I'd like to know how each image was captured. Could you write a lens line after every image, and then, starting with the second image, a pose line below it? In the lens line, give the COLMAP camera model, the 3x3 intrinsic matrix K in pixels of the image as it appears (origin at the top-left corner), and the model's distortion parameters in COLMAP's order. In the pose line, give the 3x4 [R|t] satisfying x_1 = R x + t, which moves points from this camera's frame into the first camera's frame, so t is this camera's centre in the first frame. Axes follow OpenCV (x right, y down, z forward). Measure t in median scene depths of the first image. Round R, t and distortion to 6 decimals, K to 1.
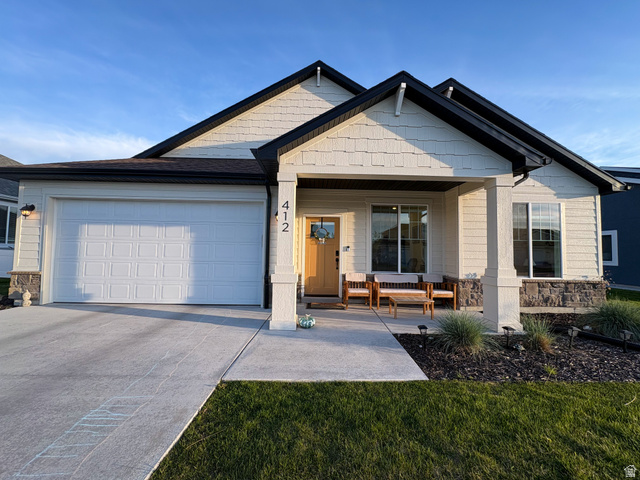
lens RADIAL K [[254.9, 0, 318.7], [0, 254.9, 238.9], [0, 0, 1]] dist [0.001394, -0.000319]
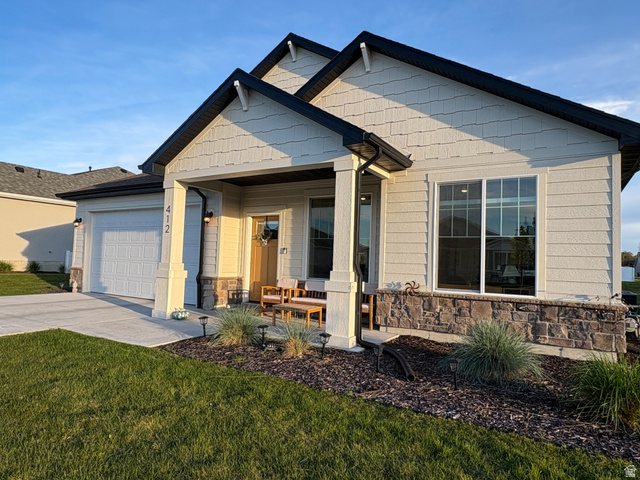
lens RADIAL K [[401.5, 0, 320.0], [0, 401.5, 240.0], [0, 0, 1]] dist [0.001182, 0.000073]
pose [[0.842307, -0.017270, -0.538722, 1.037580], [0.007568, 0.999767, -0.020216, 0.032624], [0.538945, 0.012951, 0.842241, -0.099345]]
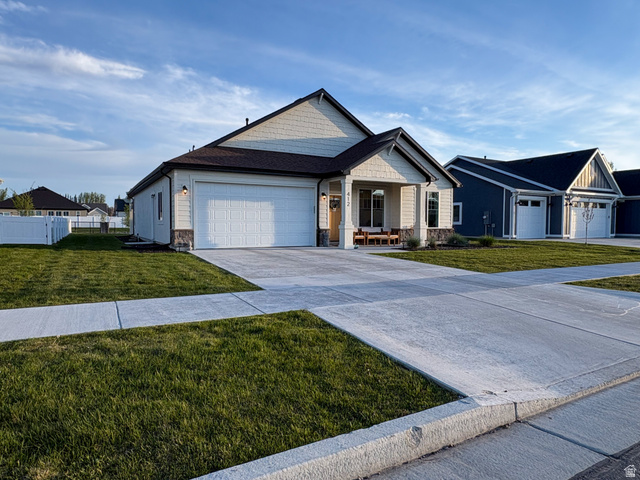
lens RADIAL K [[401.5, 0, 320.0], [0, 401.5, 240.0], [0, 0, 1]] dist [0.001182, 0.000073]
pose [[0.879904, -0.034469, 0.473899, -1.494798], [-0.011885, 0.995457, 0.094470, -0.046838], [-0.475002, -0.088757, 0.875497, -1.462721]]
